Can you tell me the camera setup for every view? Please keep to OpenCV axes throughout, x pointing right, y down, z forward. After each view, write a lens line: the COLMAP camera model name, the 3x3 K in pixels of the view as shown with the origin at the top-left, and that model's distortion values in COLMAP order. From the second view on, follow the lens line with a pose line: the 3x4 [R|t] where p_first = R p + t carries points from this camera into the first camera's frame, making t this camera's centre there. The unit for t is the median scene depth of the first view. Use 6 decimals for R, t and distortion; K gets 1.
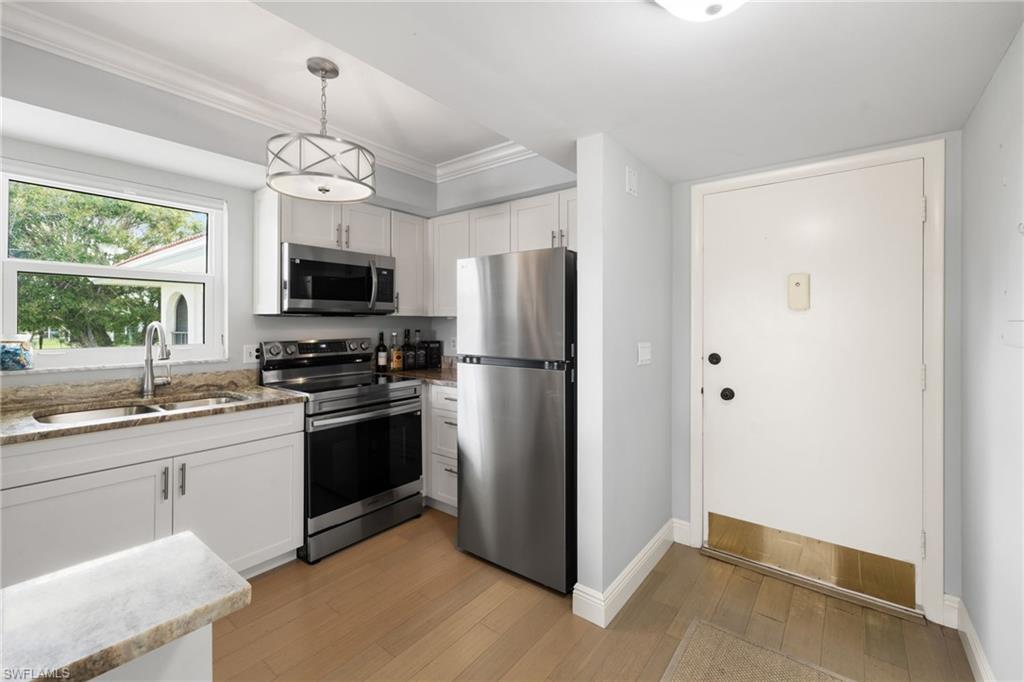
lens RADIAL K [[433.4, 0, 511.1], [0, 433.4, 322.6], [0, 0, 1]] dist [0.000206, 0.000110]
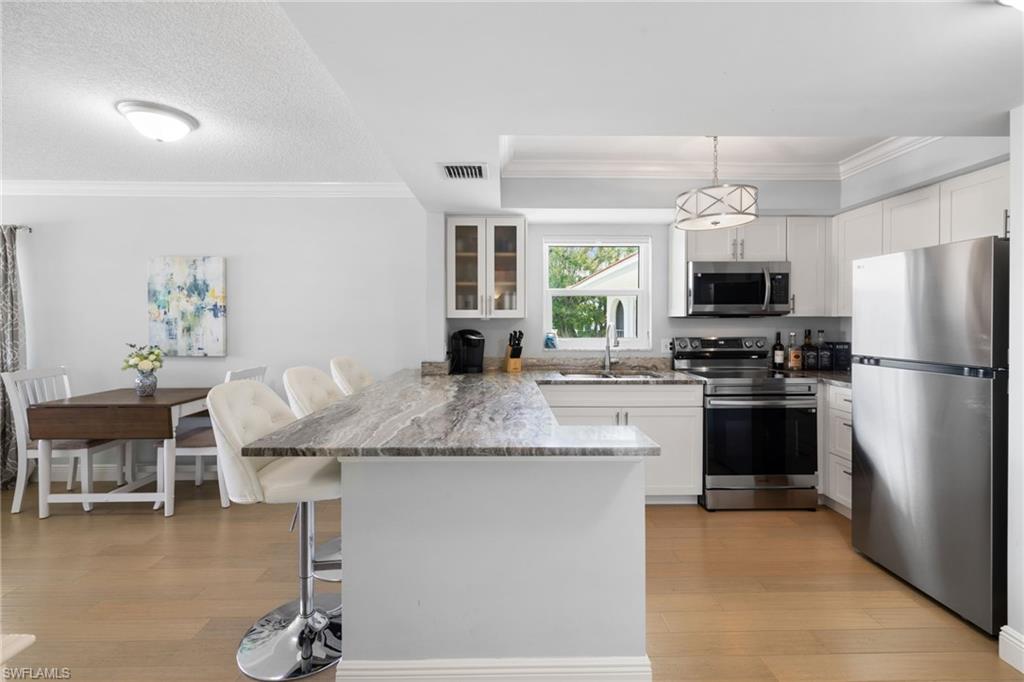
lens RADIAL K [[429.3, 0, 511.7], [0, 429.3, 325.5], [0, 0, 1]] dist [-0.003542, -0.000549]
pose [[0.625978, 0.005149, -0.779824, 0.134592], [0.000086, 0.999978, 0.006672, -0.001182], [0.779841, -0.004244, 0.625964, -0.204655]]
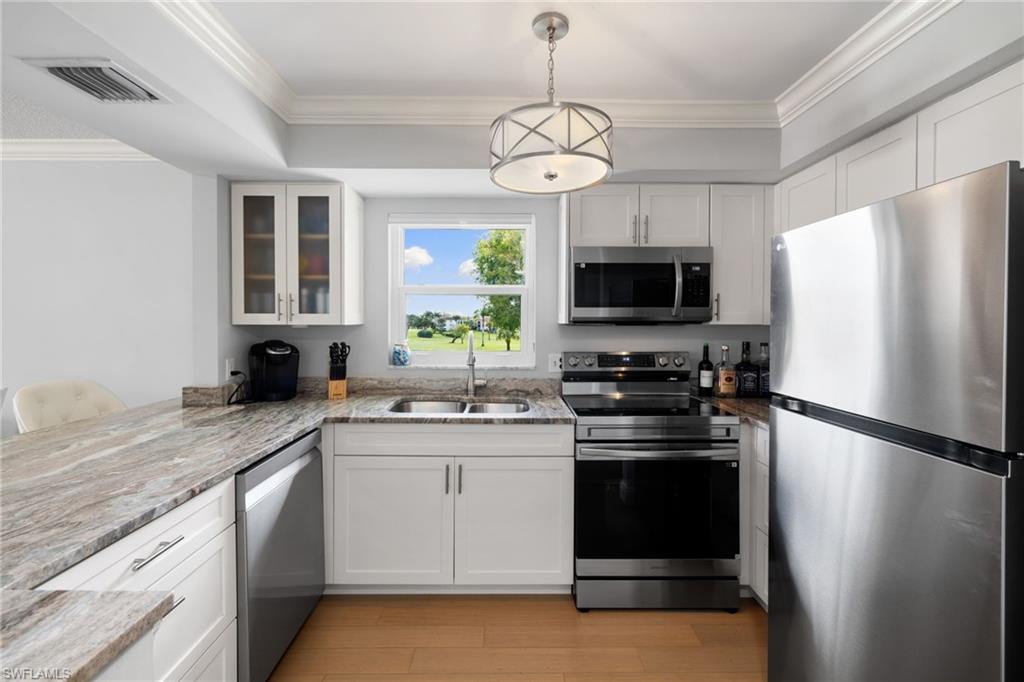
lens RADIAL K [[429.3, 0, 511.7], [0, 429.3, 325.5], [0, 0, 1]] dist [-0.003542, -0.000549]
pose [[0.621584, 0.007546, -0.783312, 0.105978], [-0.003888, 0.999971, 0.006549, -0.019705], [0.783338, -0.001025, 0.621595, 0.294403]]
